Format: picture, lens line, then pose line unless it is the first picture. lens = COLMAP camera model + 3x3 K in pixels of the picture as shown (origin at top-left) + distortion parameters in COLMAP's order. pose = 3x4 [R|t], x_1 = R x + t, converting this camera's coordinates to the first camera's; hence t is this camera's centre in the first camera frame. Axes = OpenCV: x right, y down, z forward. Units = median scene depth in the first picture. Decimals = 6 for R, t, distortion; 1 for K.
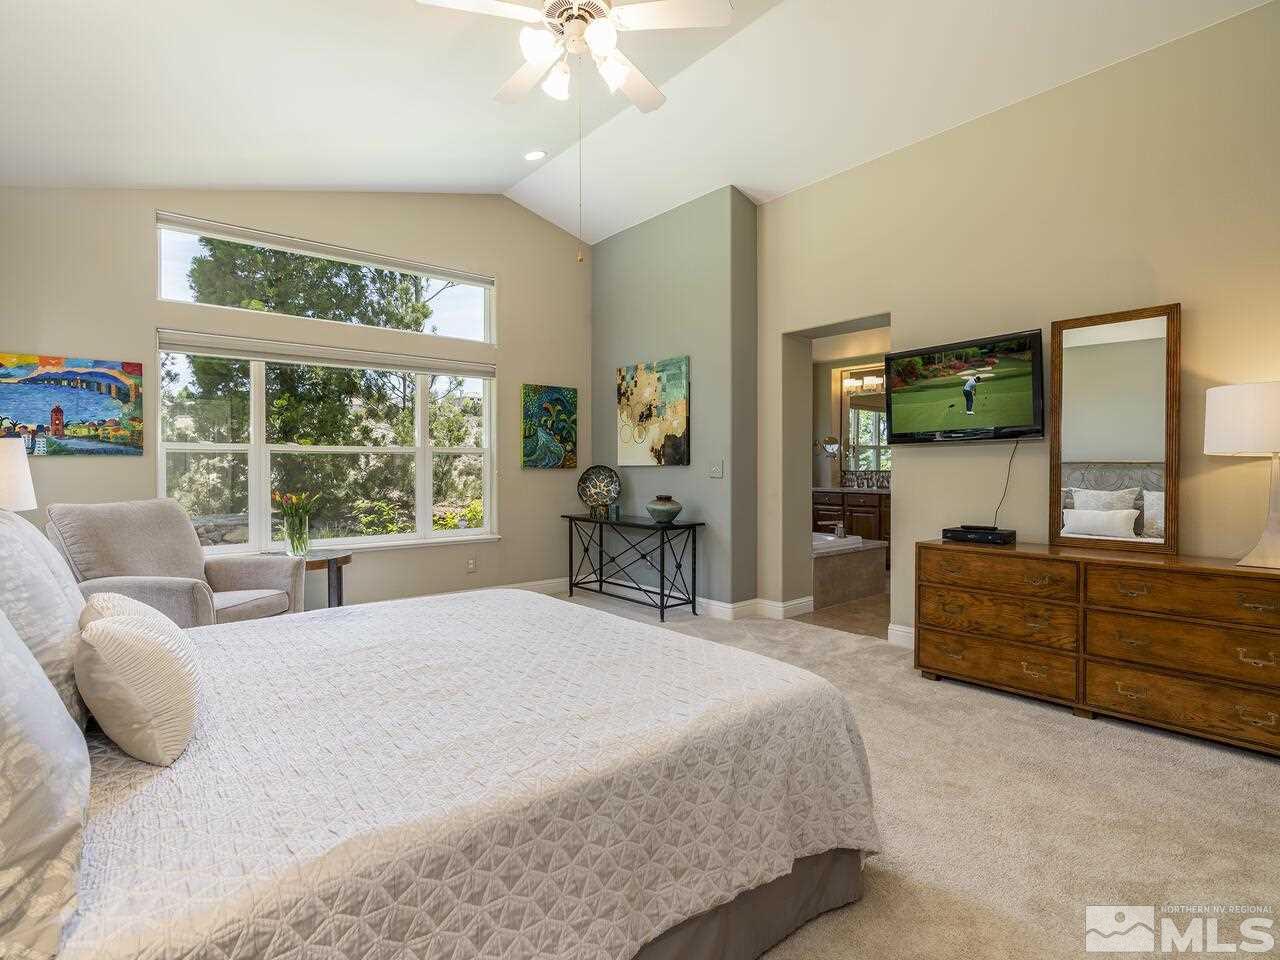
lens RADIAL K [[648.3, 0, 639.0], [0, 648.3, 473.4], [0, 0, 1]] dist [-0.000713, 0.000733]
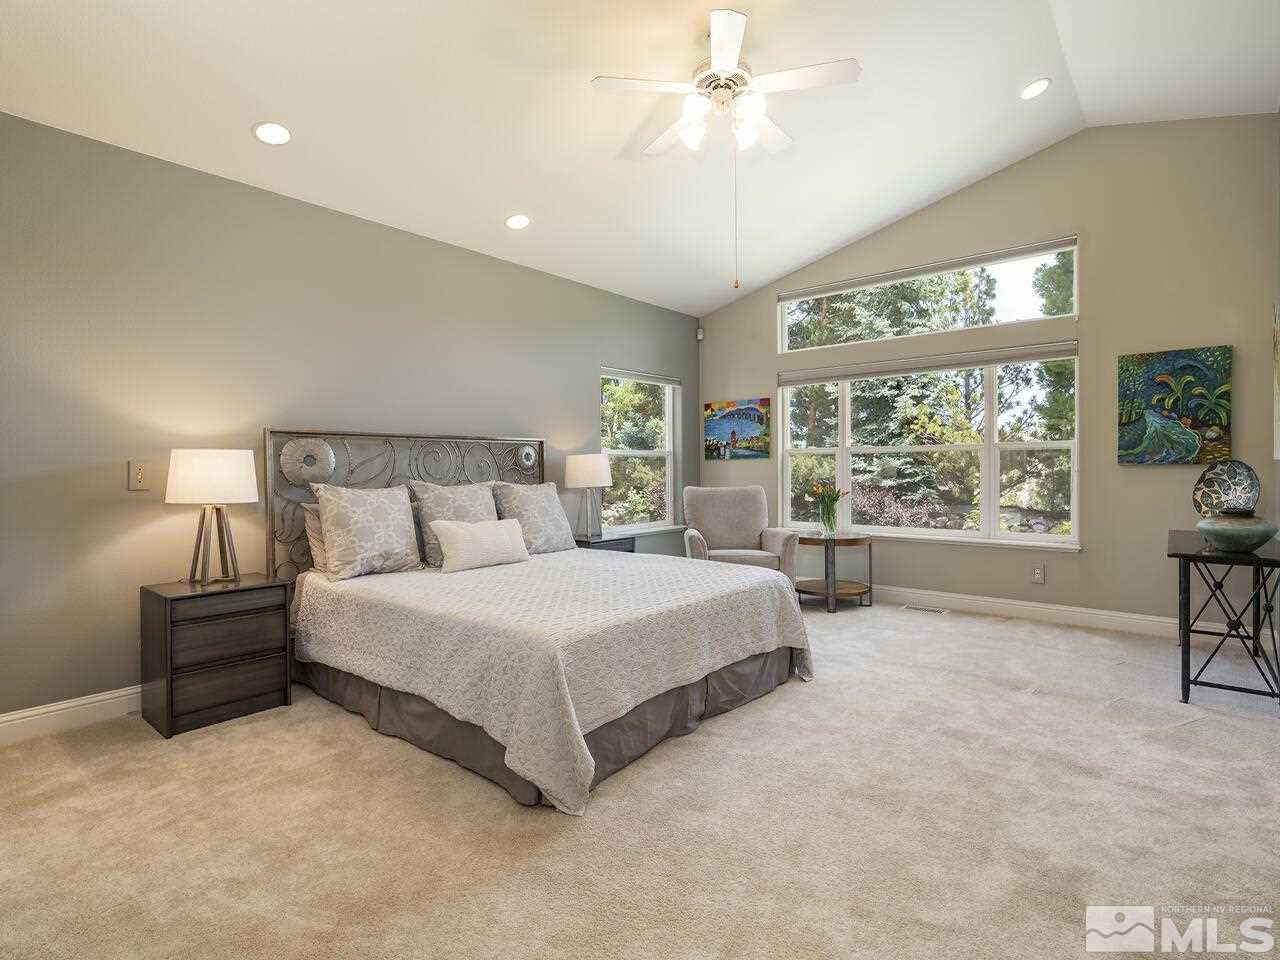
lens RADIAL K [[648.3, 0, 639.0], [0, 648.3, 473.4], [0, 0, 1]] dist [-0.000713, 0.000733]
pose [[0.185420, 0.010434, -0.982604, 0.538882], [-0.000551, 0.999945, 0.010514, -0.005961], [0.982659, -0.001408, 0.185416, 0.325922]]
